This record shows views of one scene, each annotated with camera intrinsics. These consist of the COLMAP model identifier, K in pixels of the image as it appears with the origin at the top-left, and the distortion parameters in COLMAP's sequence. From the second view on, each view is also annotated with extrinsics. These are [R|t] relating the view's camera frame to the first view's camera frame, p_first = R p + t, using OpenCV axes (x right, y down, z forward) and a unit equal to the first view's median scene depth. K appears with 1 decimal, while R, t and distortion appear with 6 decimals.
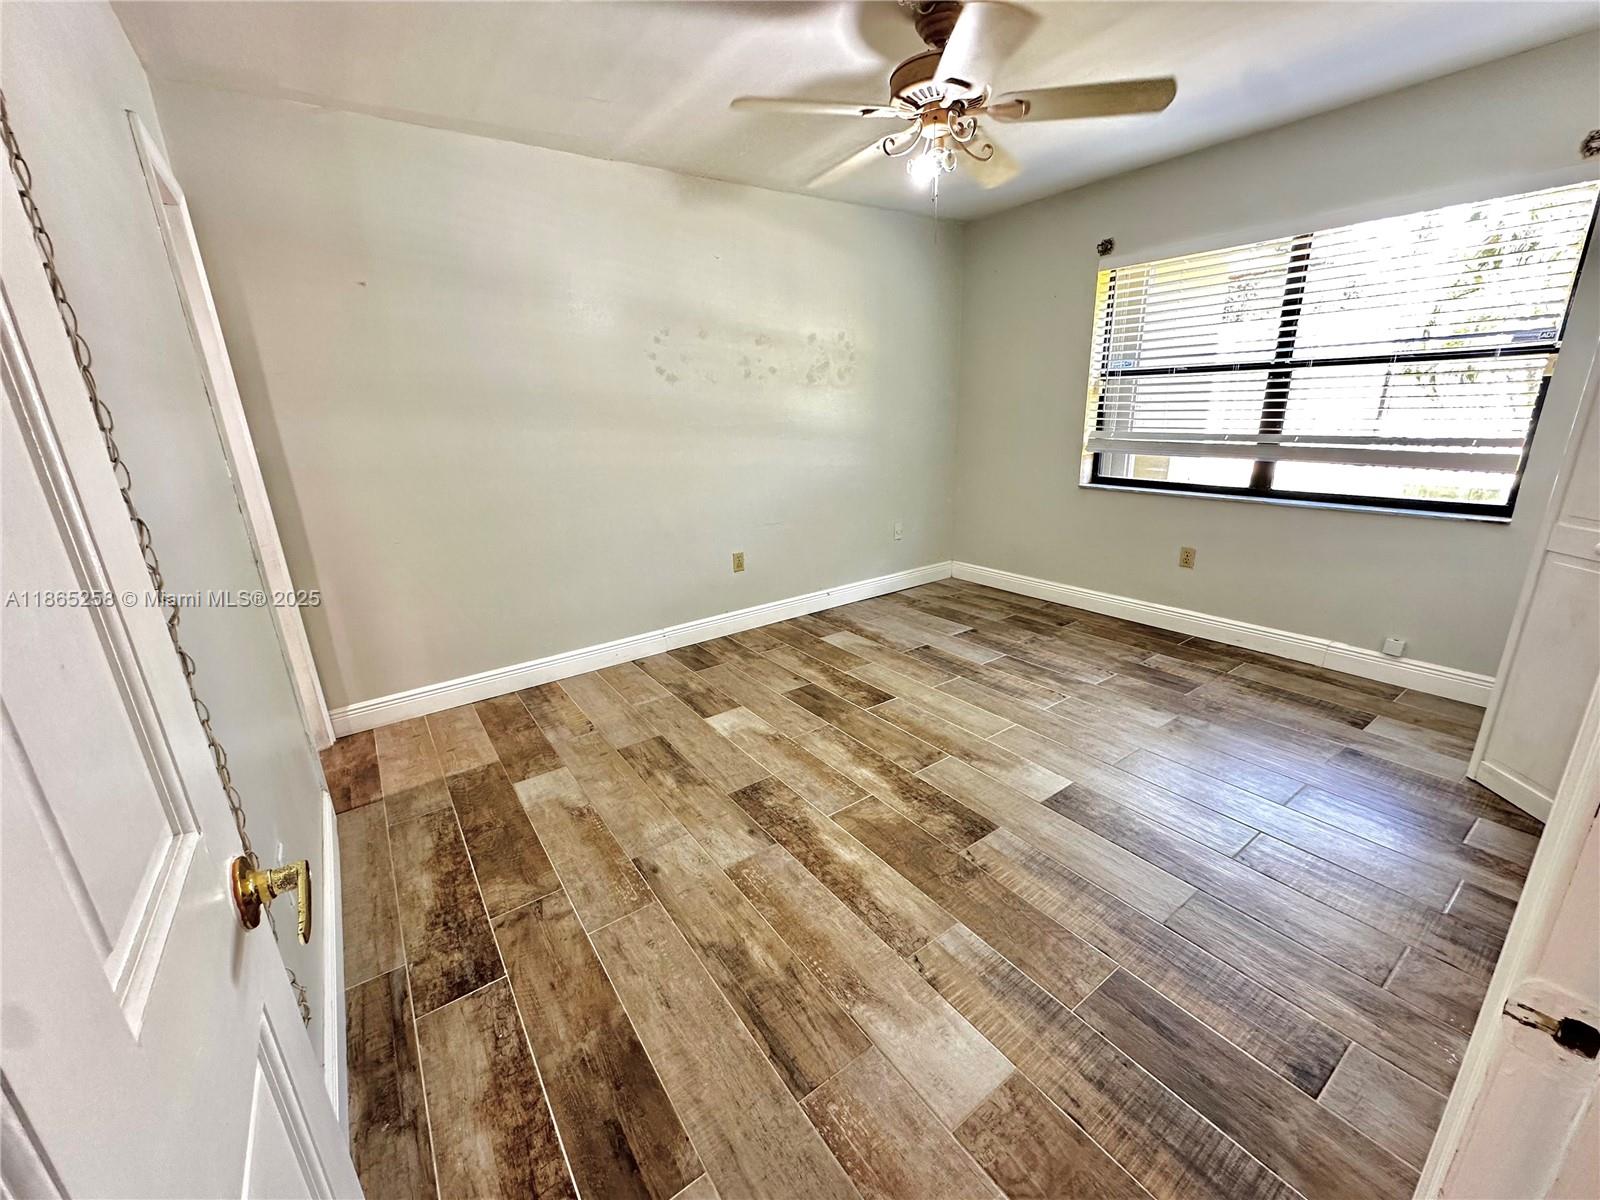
lens RADIAL K [[640.1, 0, 800.0], [0, 640.1, 600.0], [0, 0, 1]] dist [-0.005928, 0.001389]
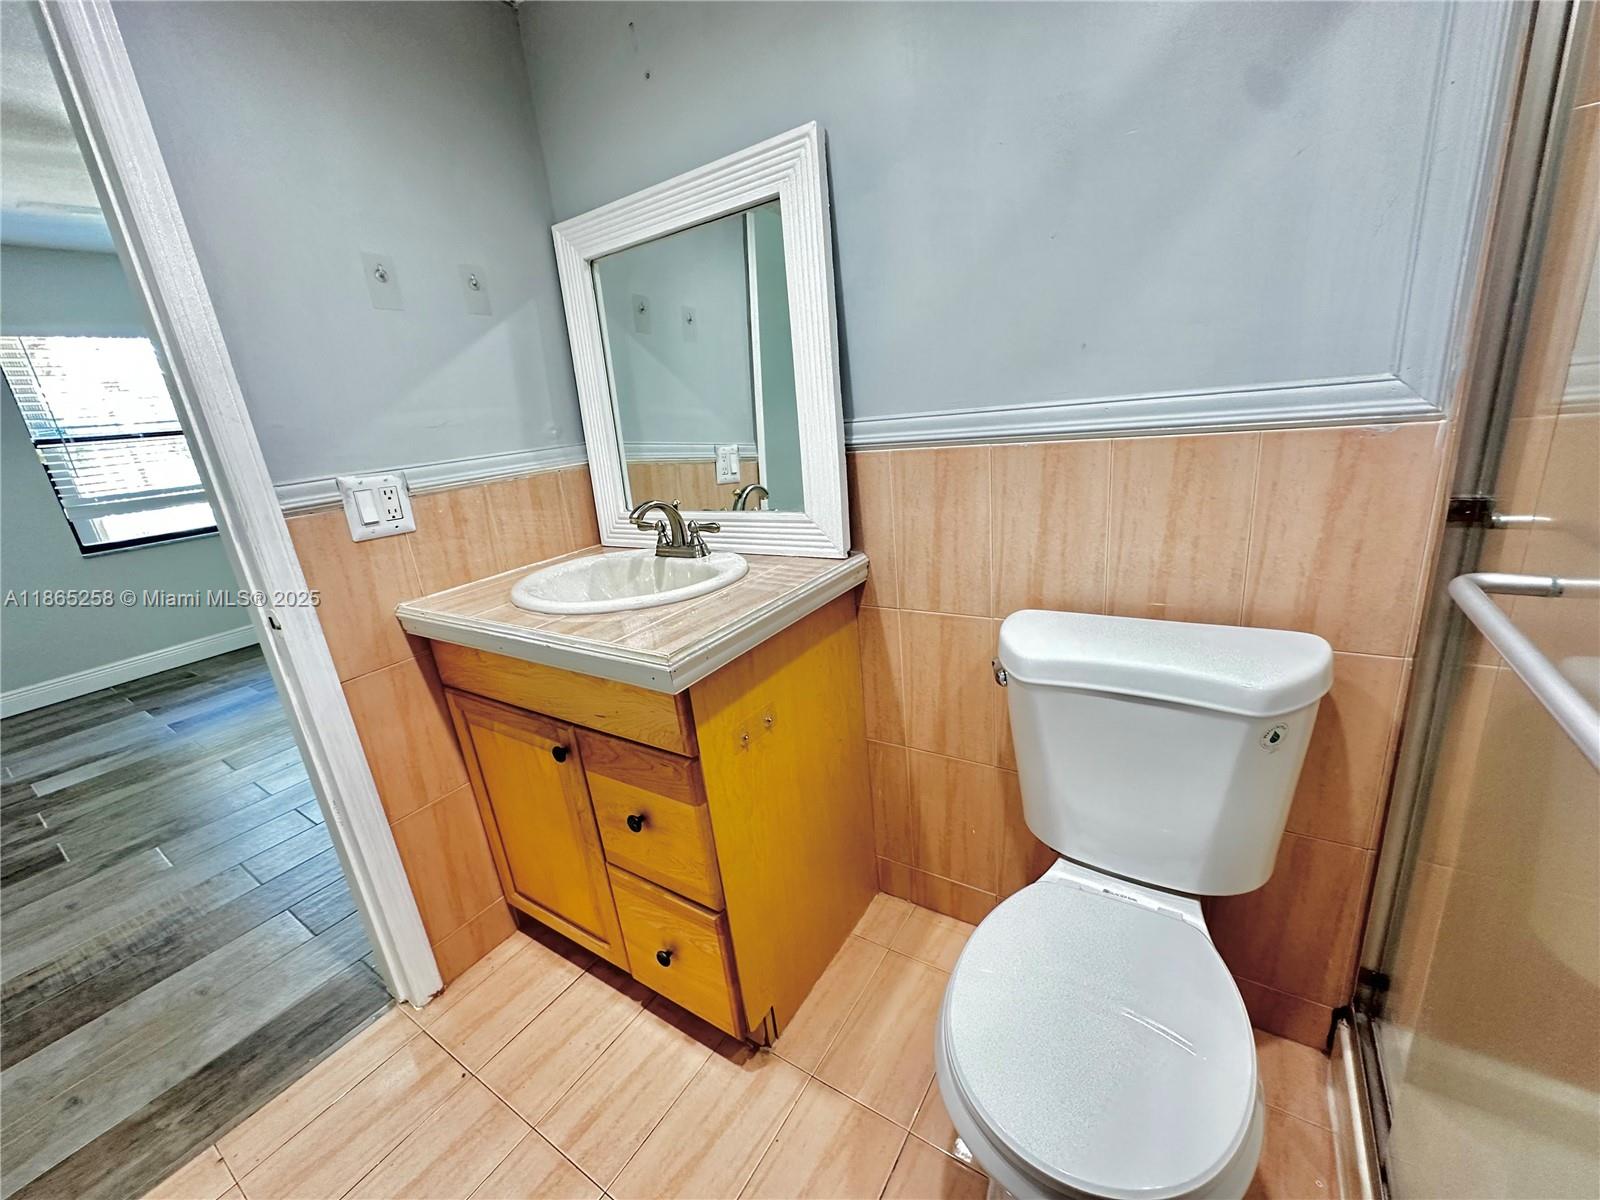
lens RADIAL K [[640.1, 0, 800.0], [0, 640.1, 600.0], [0, 0, 1]] dist [-0.005928, 0.001389]
pose [[-0.348516, -0.212993, 0.912782, -1.338919], [0.378870, 0.858724, 0.345038, -0.077679], [-0.857318, 0.466077, -0.218583, 0.543769]]
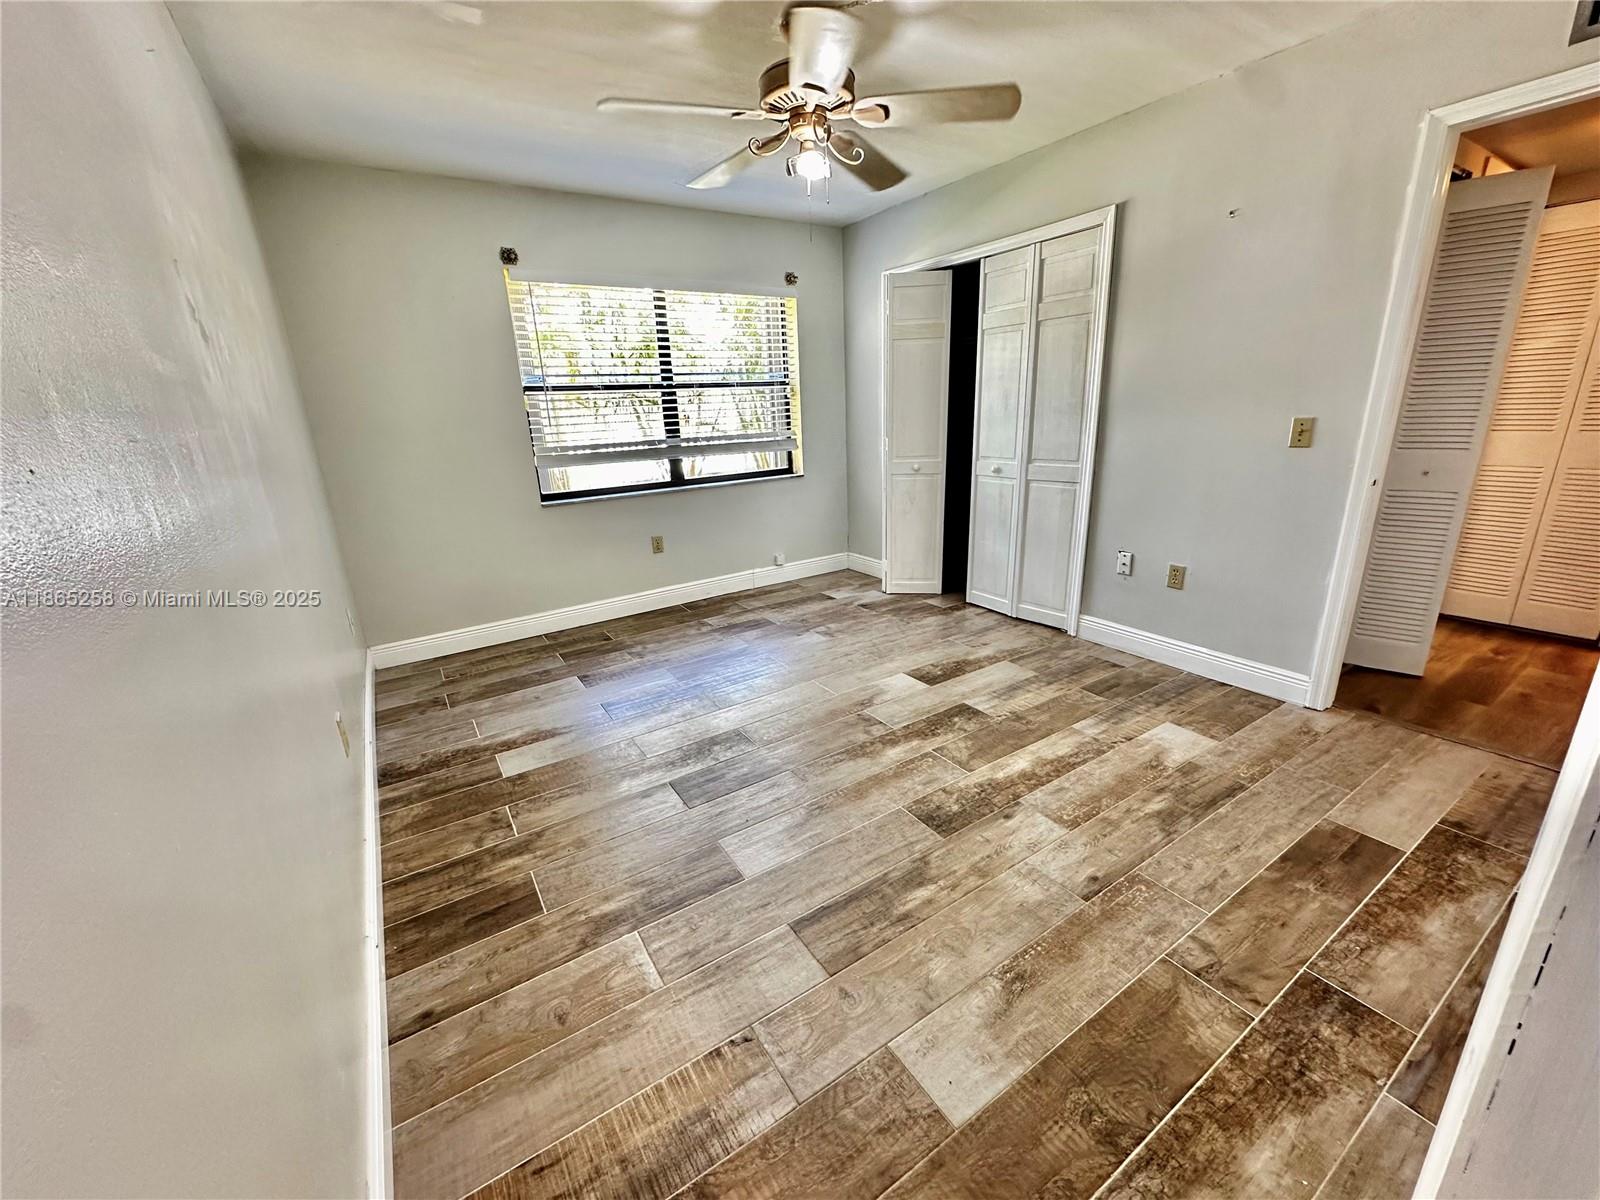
lens RADIAL K [[640.1, 0, 800.0], [0, 640.1, 600.0], [0, 0, 1]] dist [-0.005928, 0.001389]
pose [[0.048825, -0.263630, 0.963387, -0.825969], [0.332789, 0.913719, 0.233172, -0.240424], [-0.941736, 0.309220, 0.132345, 0.928362]]
